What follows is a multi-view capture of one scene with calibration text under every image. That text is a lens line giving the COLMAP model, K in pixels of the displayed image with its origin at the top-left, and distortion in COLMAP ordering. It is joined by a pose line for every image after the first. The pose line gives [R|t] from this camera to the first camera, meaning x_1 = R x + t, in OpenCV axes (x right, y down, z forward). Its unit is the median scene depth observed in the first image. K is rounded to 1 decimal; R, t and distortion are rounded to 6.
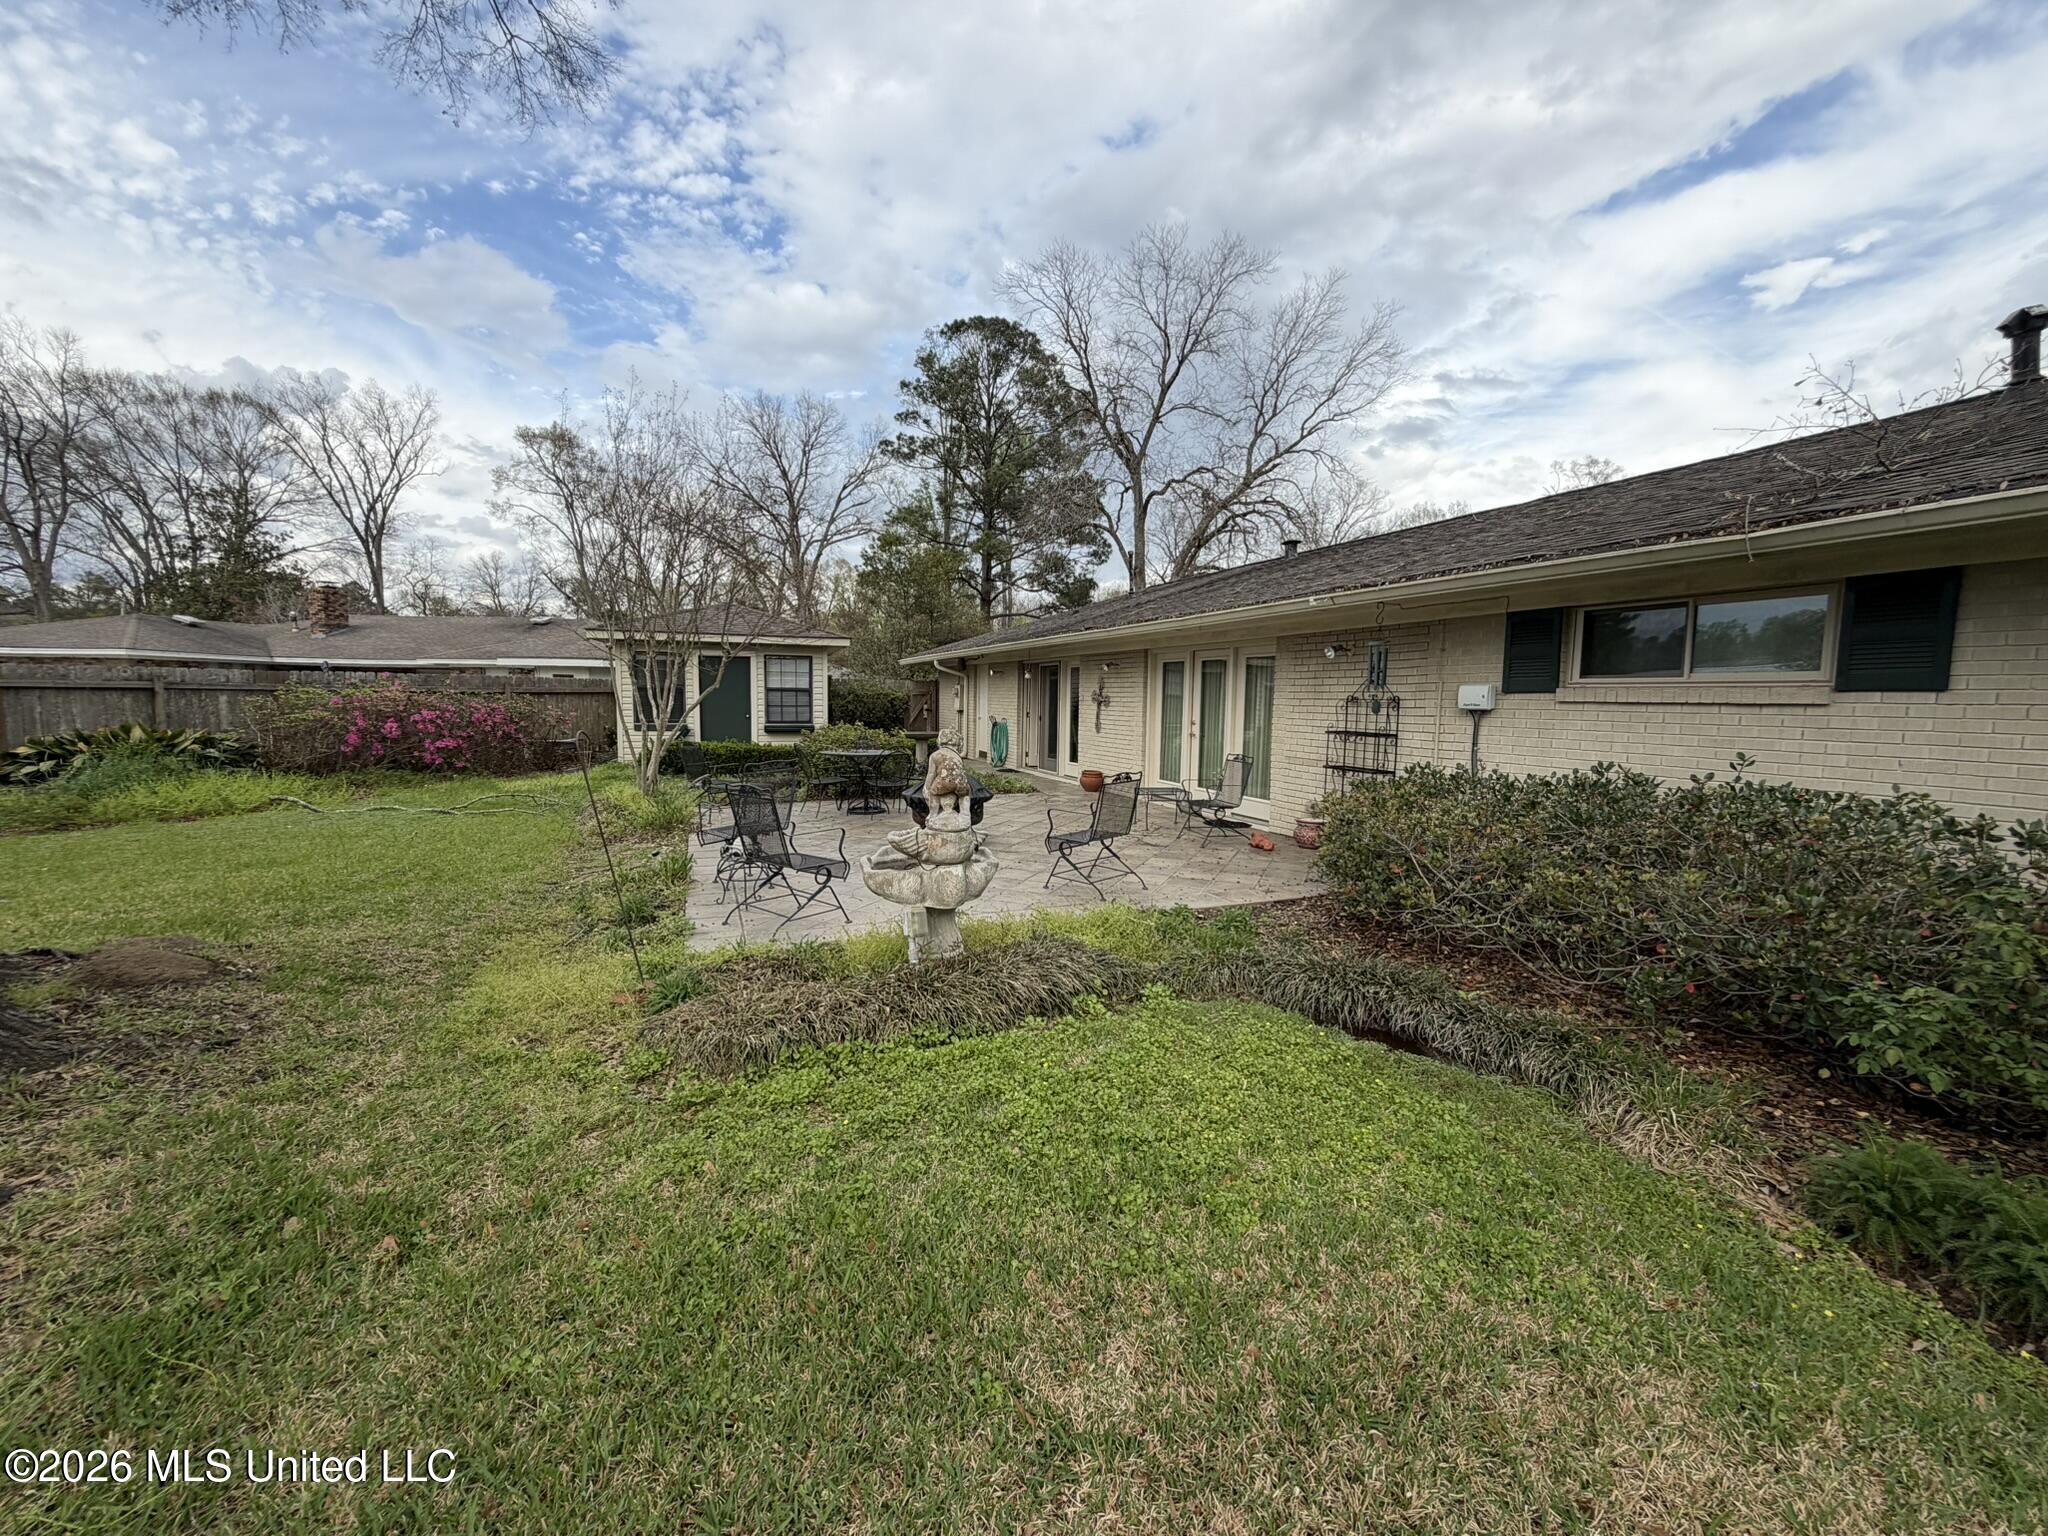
lens RADIAL K [[833.8, 0, 1024.0], [0, 833.8, 768.0], [0, 0, 1]] dist [-0.001824, -0.000115]
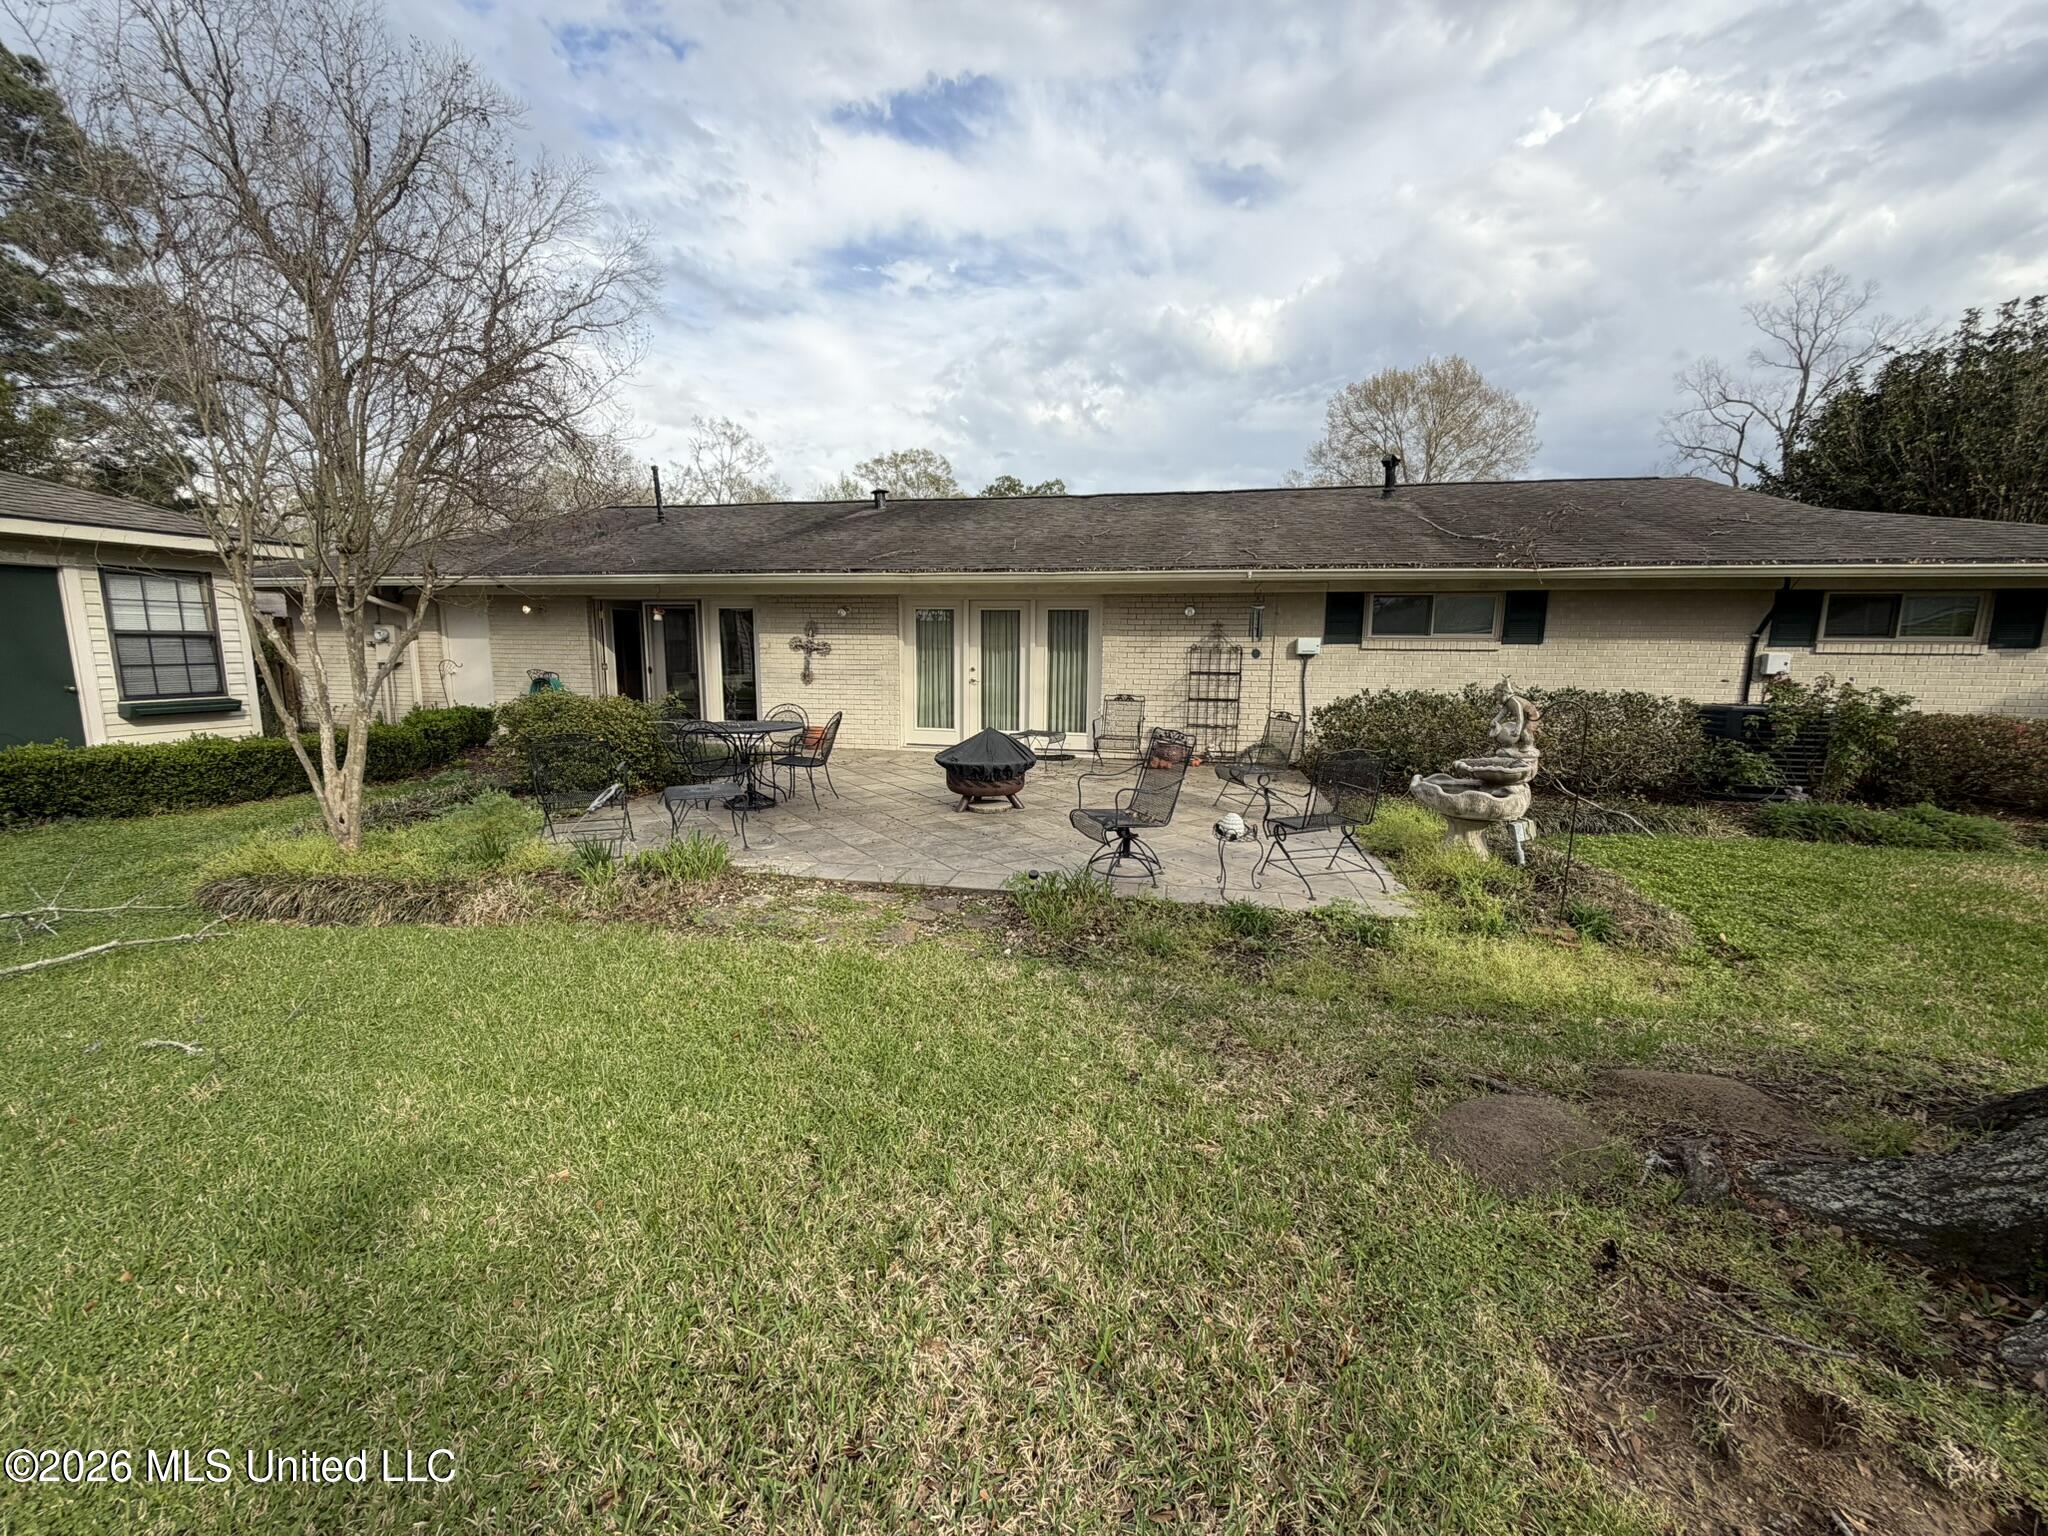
lens RADIAL K [[833.8, 0, 1024.0], [0, 833.8, 768.0], [0, 0, 1]] dist [-0.001824, -0.000115]
pose [[0.540329, -0.133279, 0.830831, -0.441183], [0.070816, 0.991076, 0.112930, -0.031011], [-0.838468, -0.002184, 0.544946, 0.254265]]
